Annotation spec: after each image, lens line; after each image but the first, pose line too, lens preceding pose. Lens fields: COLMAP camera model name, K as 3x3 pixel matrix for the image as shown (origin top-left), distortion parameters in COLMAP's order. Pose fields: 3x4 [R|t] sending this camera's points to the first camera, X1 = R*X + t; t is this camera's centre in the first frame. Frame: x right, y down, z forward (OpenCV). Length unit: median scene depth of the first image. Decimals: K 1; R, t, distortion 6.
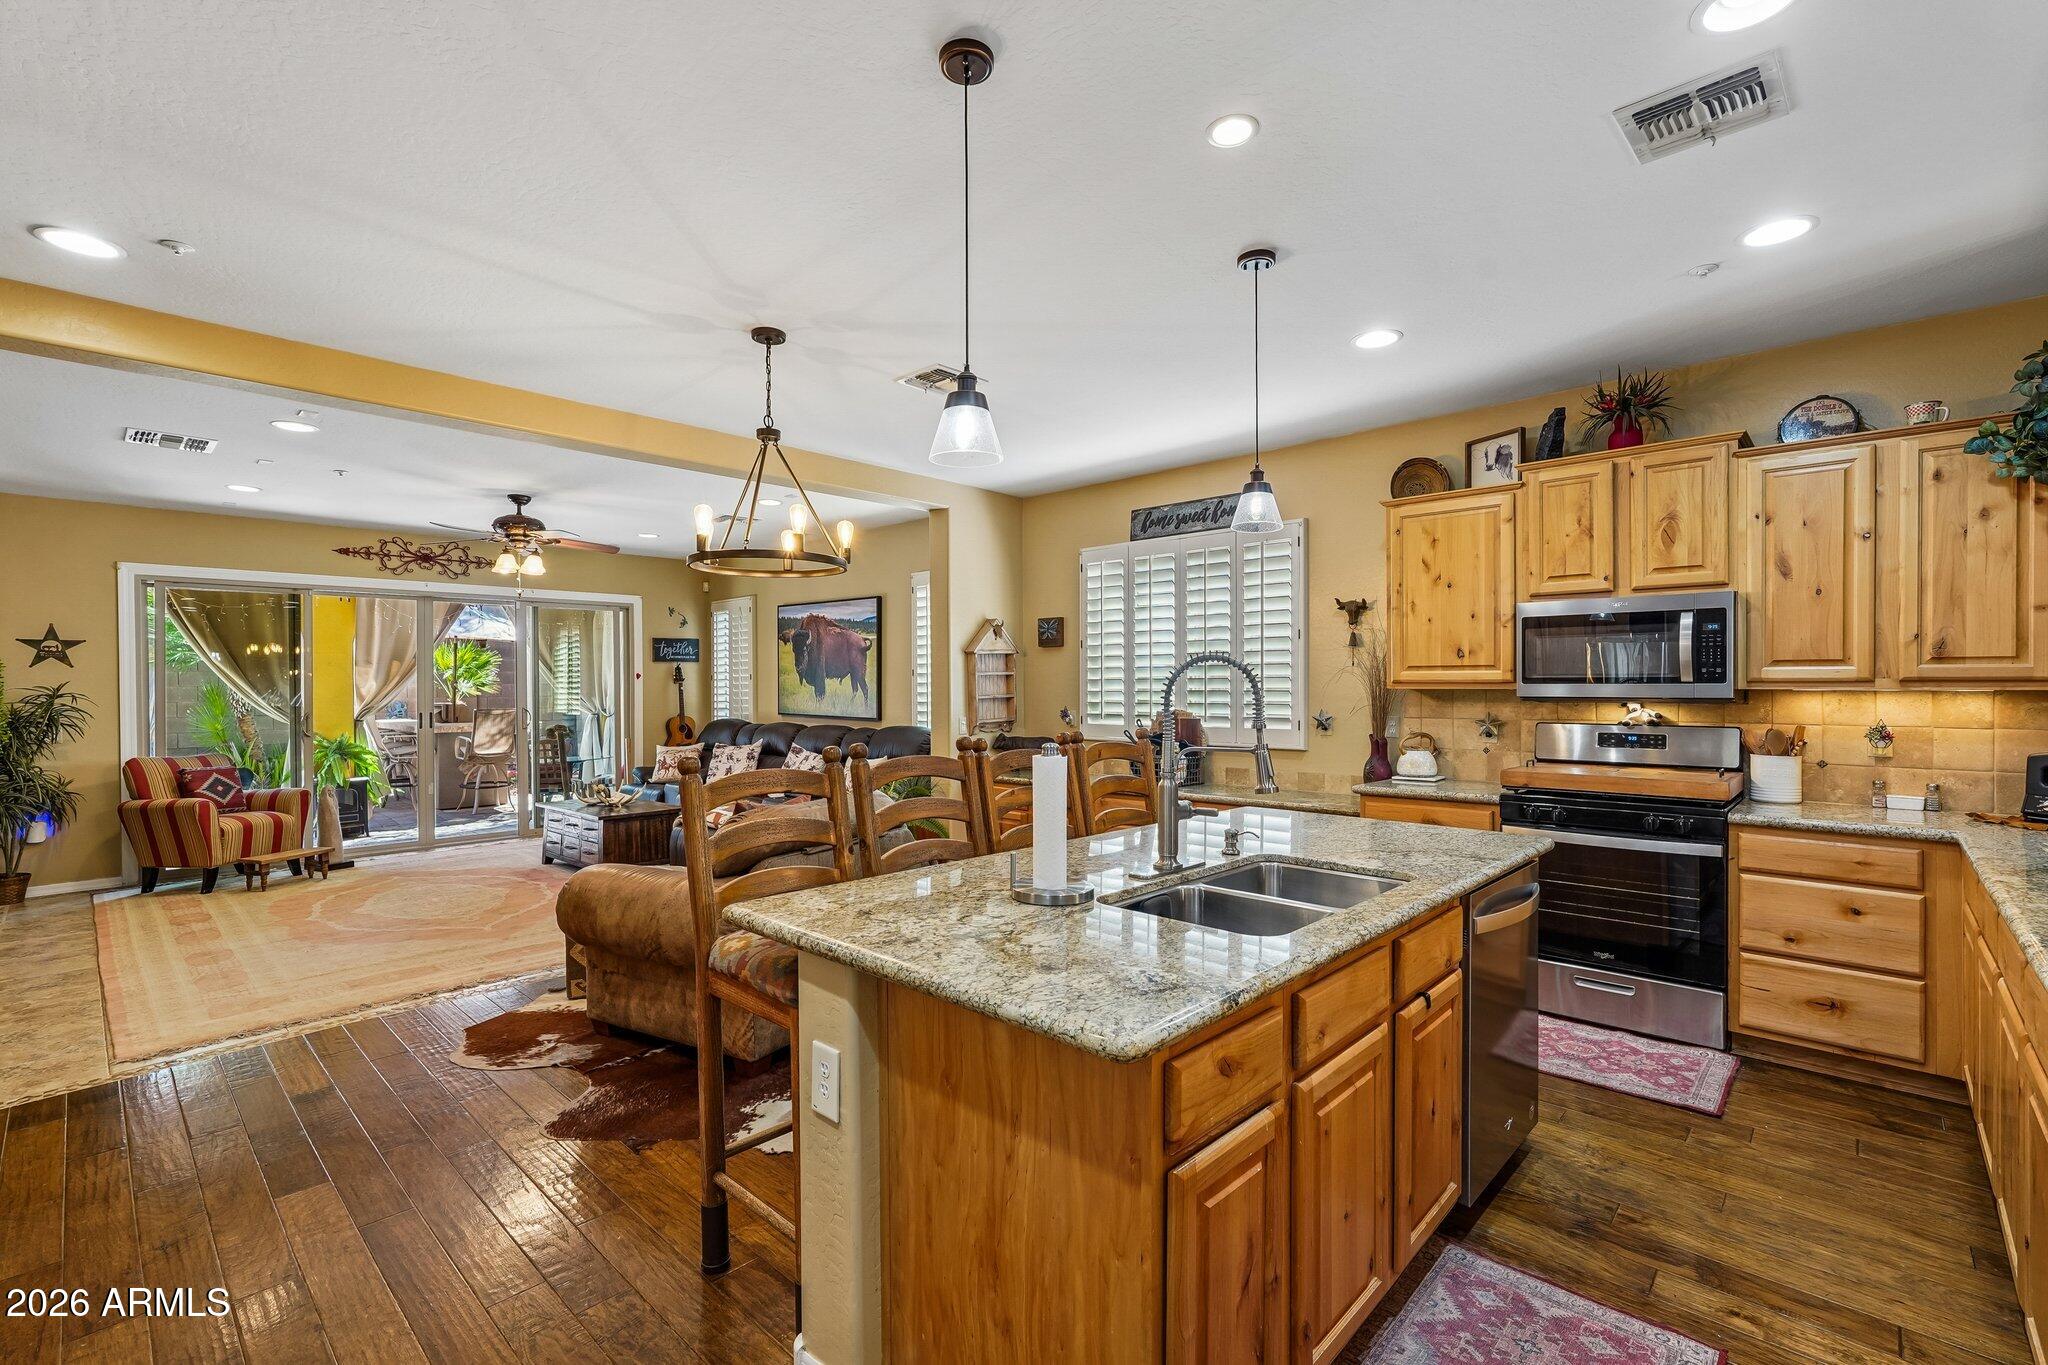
lens RADIAL K [[907.6, 0, 1021.6], [0, 907.6, 687.7], [0, 0, 1]] dist [-0.000365, 0.003915]
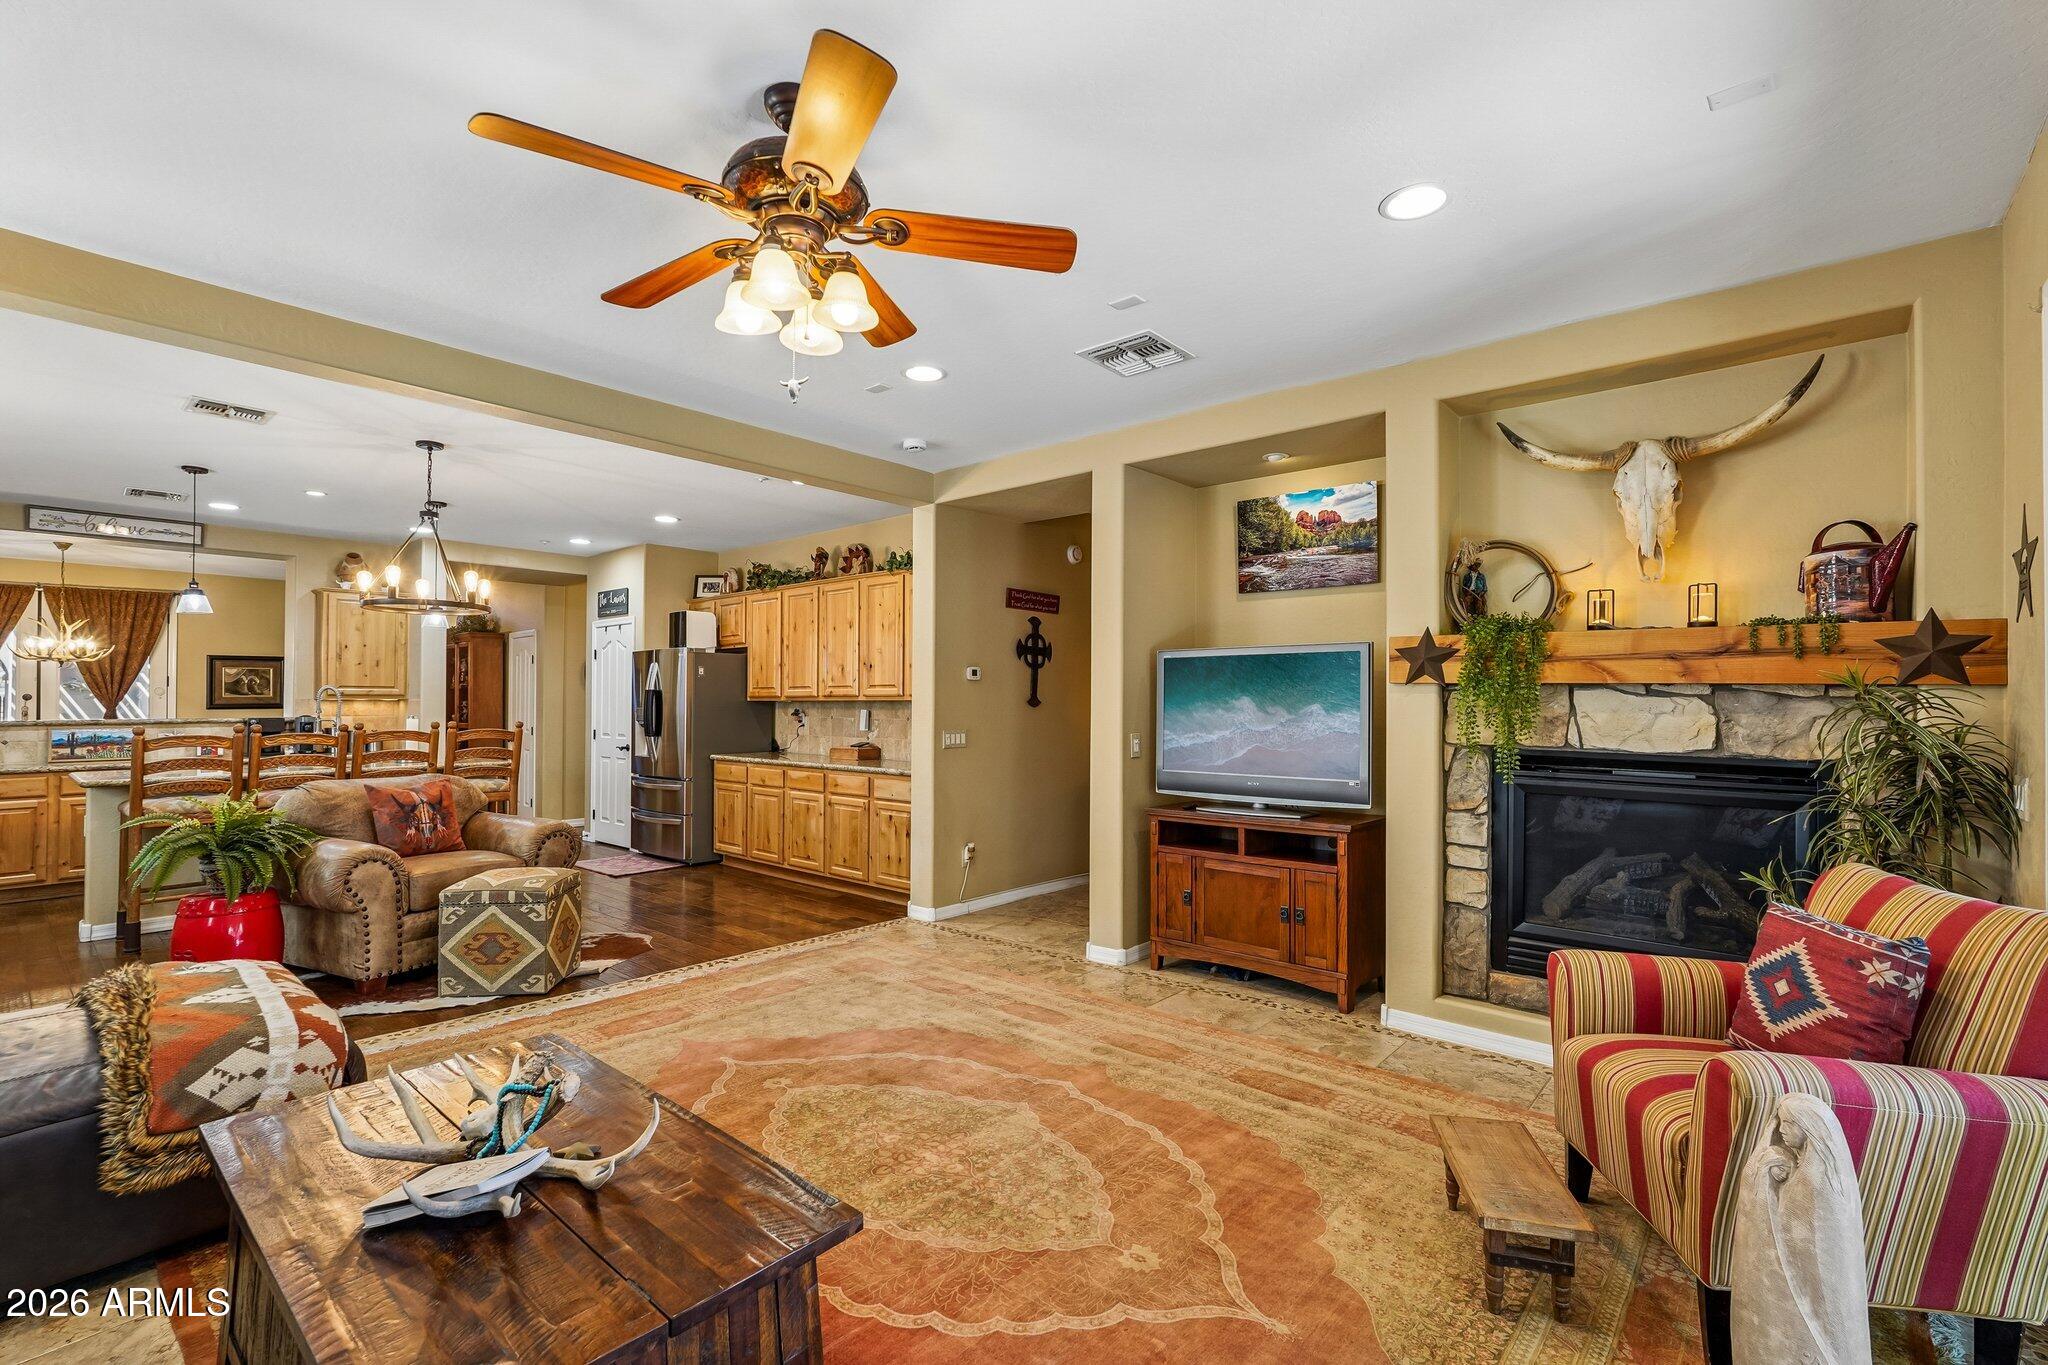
lens RADIAL K [[908.9, 0, 1015.9], [0, 908.9, 690.0], [0, 0, 1]] dist [-0.015345, 0.012108]
pose [[-0.999193, 0.006508, -0.039648, -0.530682], [0.006913, 0.999925, -0.010069, 0.007509], [0.039579, -0.010335, -0.999163, 1.143974]]
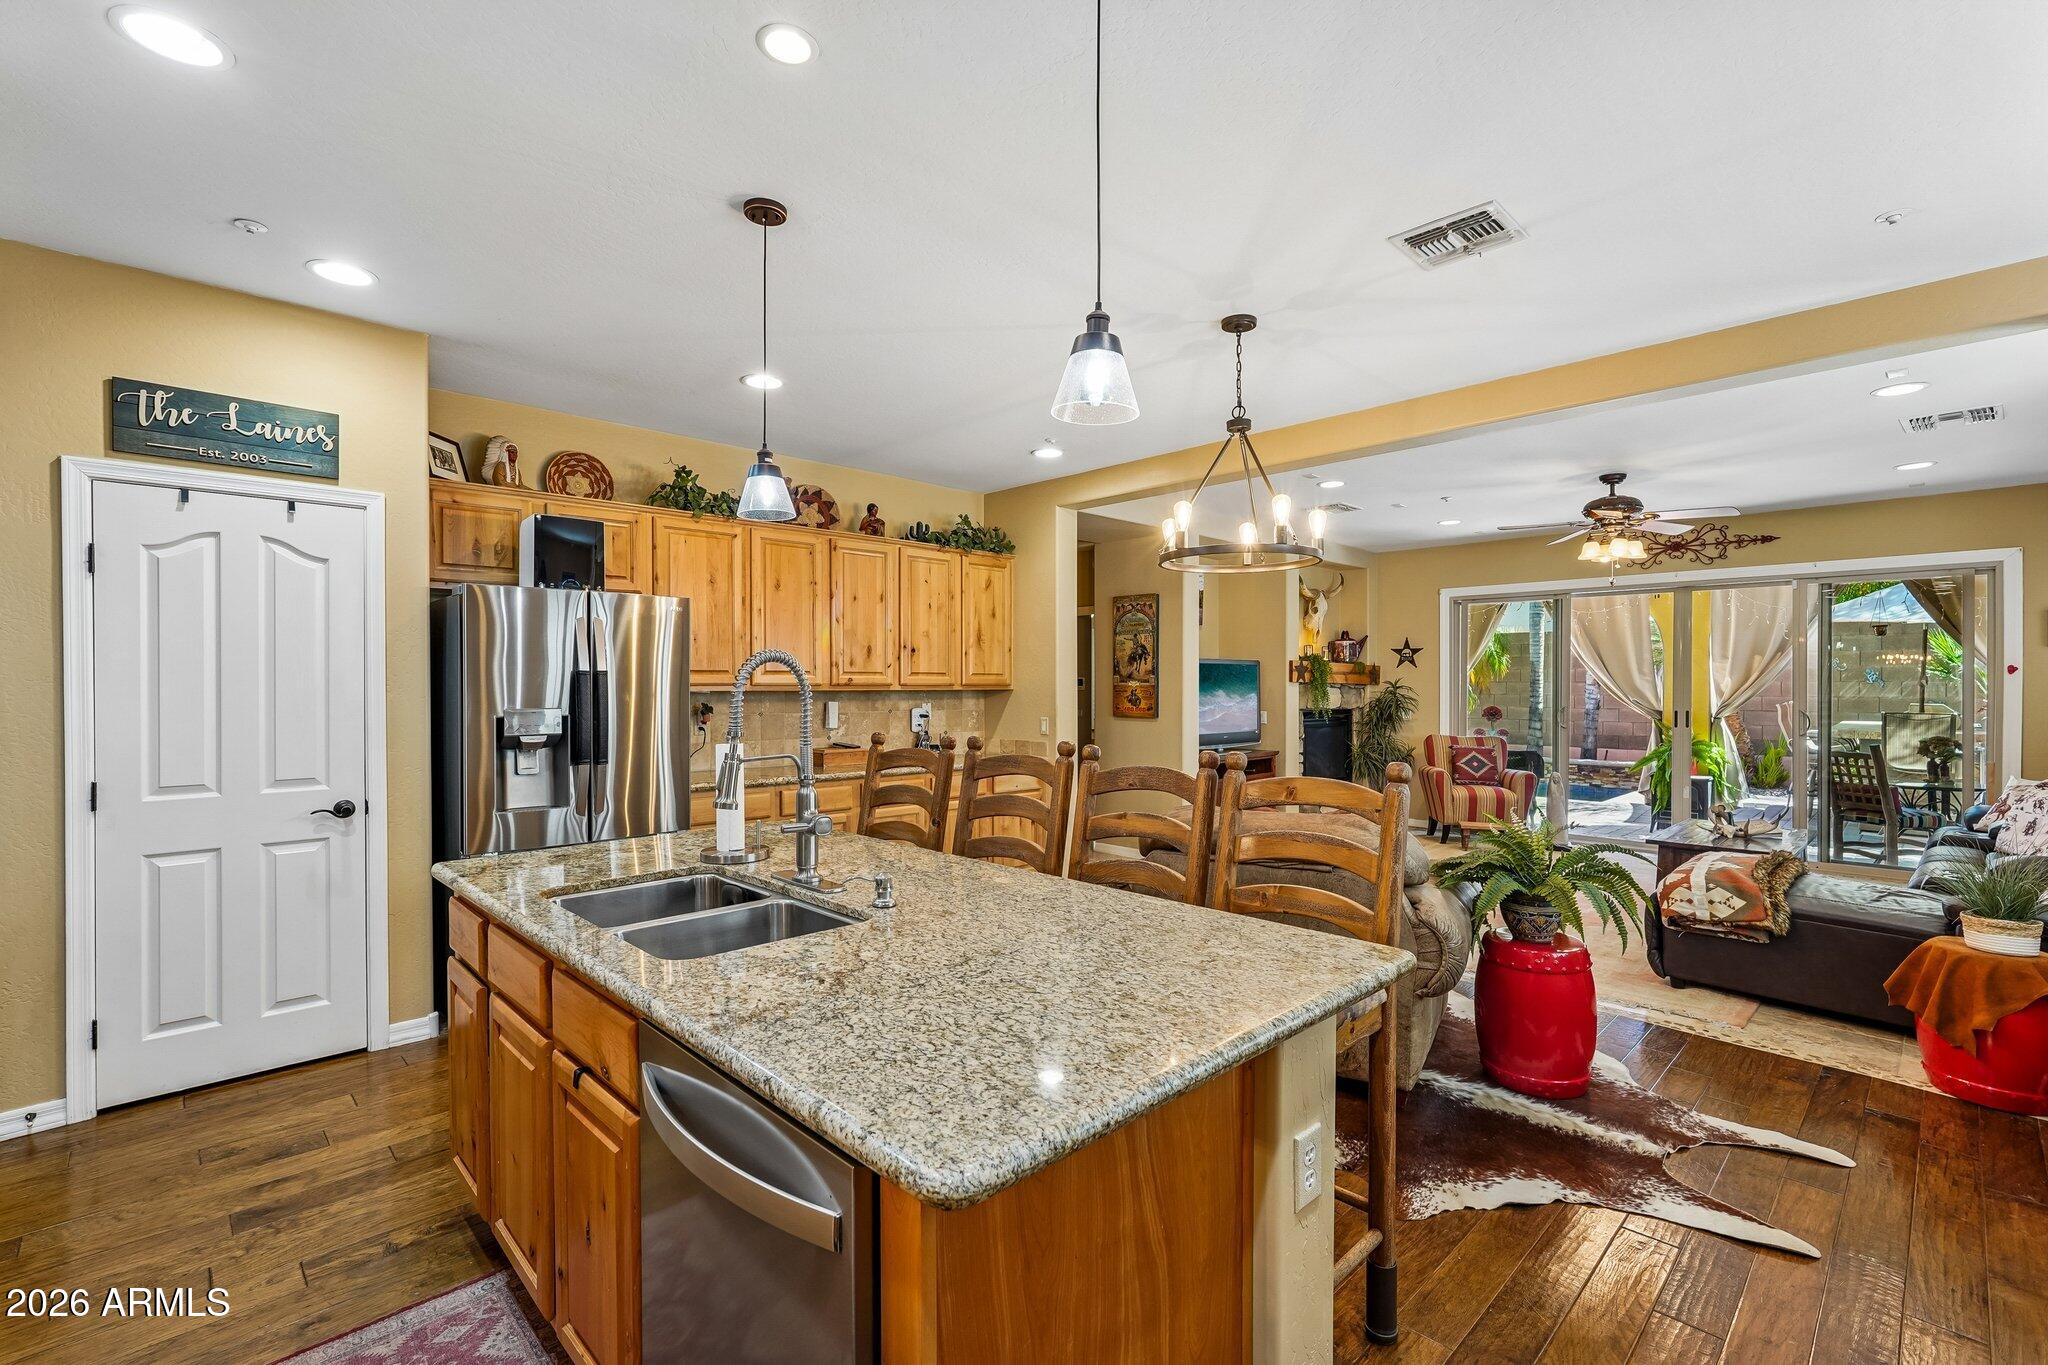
lens RADIAL K [[908.9, 0, 1015.9], [0, 908.9, 690.0], [0, 0, 1]] dist [-0.015345, 0.012108]
pose [[-0.042901, 0.015285, -0.998962, 0.328888], [-0.006300, 0.999859, 0.015569, -0.004813], [0.999059, 0.006961, -0.042799, 0.377358]]
